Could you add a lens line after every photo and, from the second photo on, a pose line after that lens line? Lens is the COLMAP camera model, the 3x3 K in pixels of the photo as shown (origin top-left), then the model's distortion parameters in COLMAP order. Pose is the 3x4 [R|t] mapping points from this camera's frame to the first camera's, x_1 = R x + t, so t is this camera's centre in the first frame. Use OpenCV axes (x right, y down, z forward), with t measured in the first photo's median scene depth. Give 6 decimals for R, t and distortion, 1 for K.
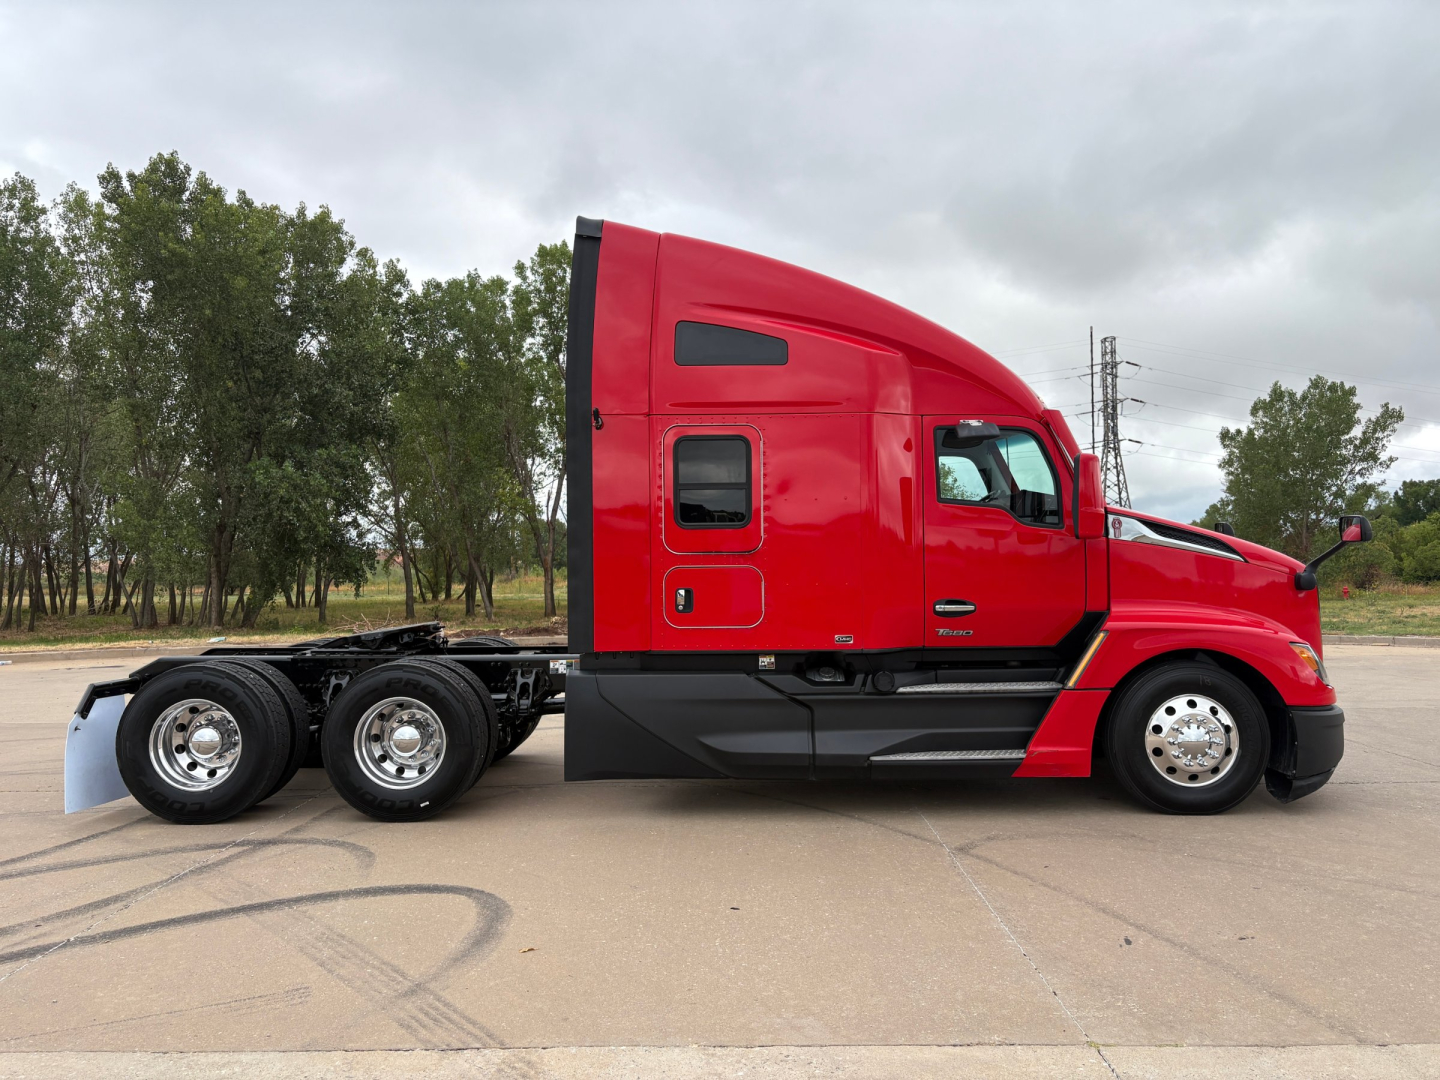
lens RADIAL K [[1082.2, 0, 719.8], [0, 1082.2, 475.2], [0, 0, 1]] dist [0.036255, -0.000081]
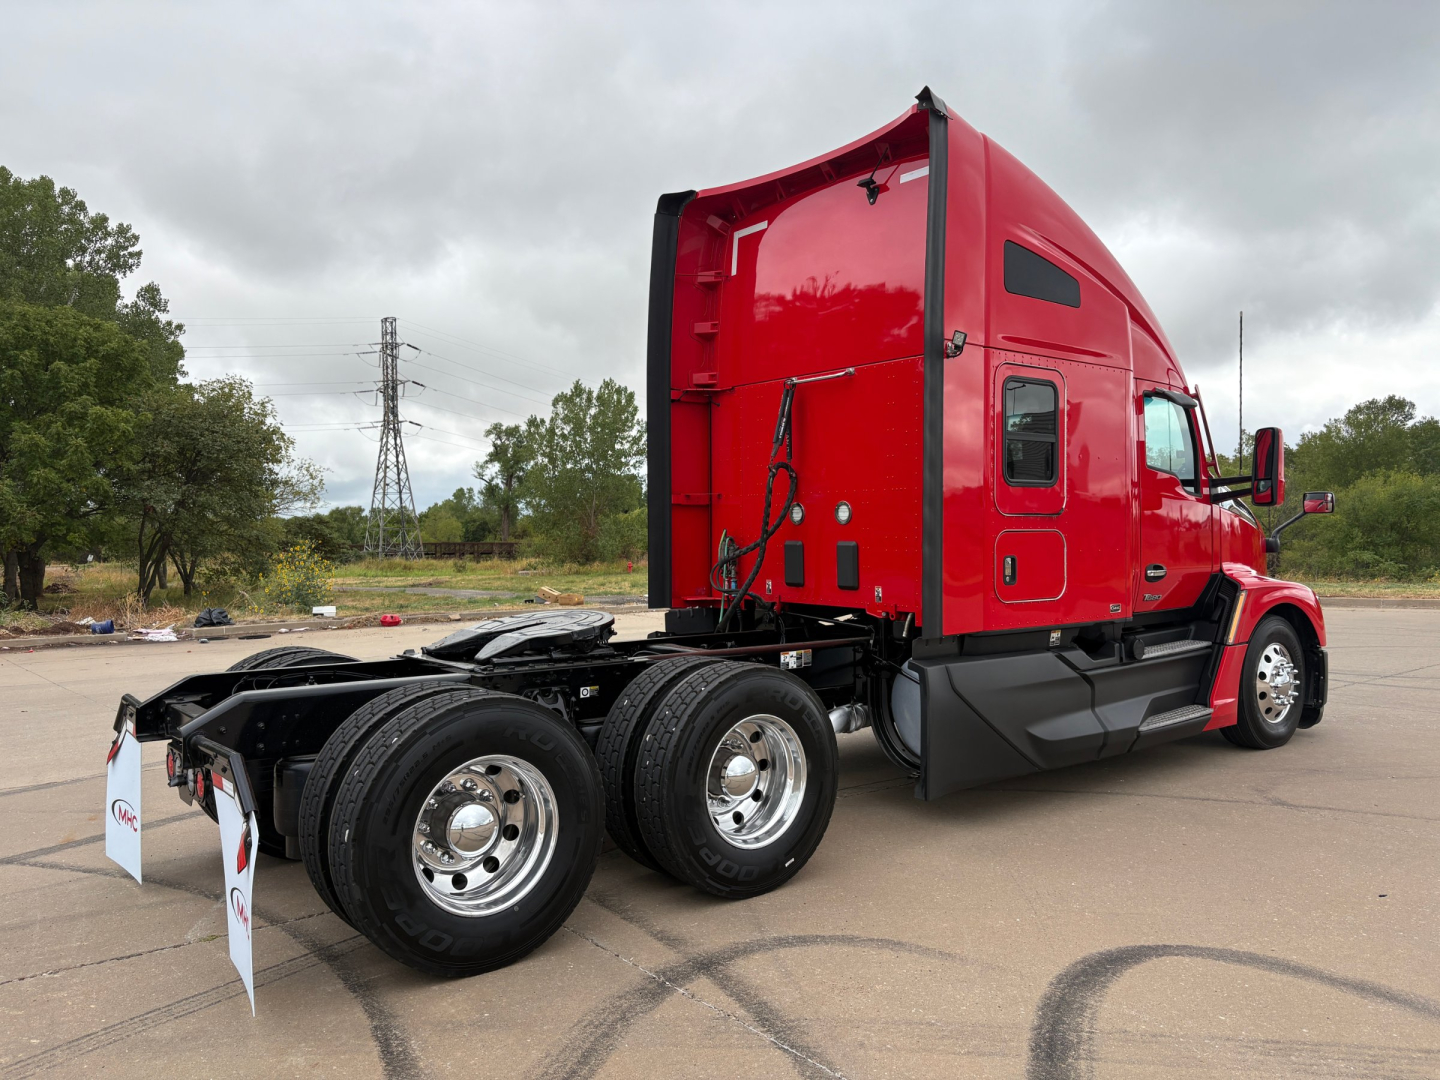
lens RADIAL K [[1083.2, 0, 732.6], [0, 1083.2, 498.8], [0, 0, 1]] dist [0.006491, 0.000359]
pose [[0.765977, 0.026549, 0.642320, -0.746951], [-0.051836, 0.998444, 0.020547, 0.053285], [-0.640775, -0.049034, 0.766161, 0.491109]]
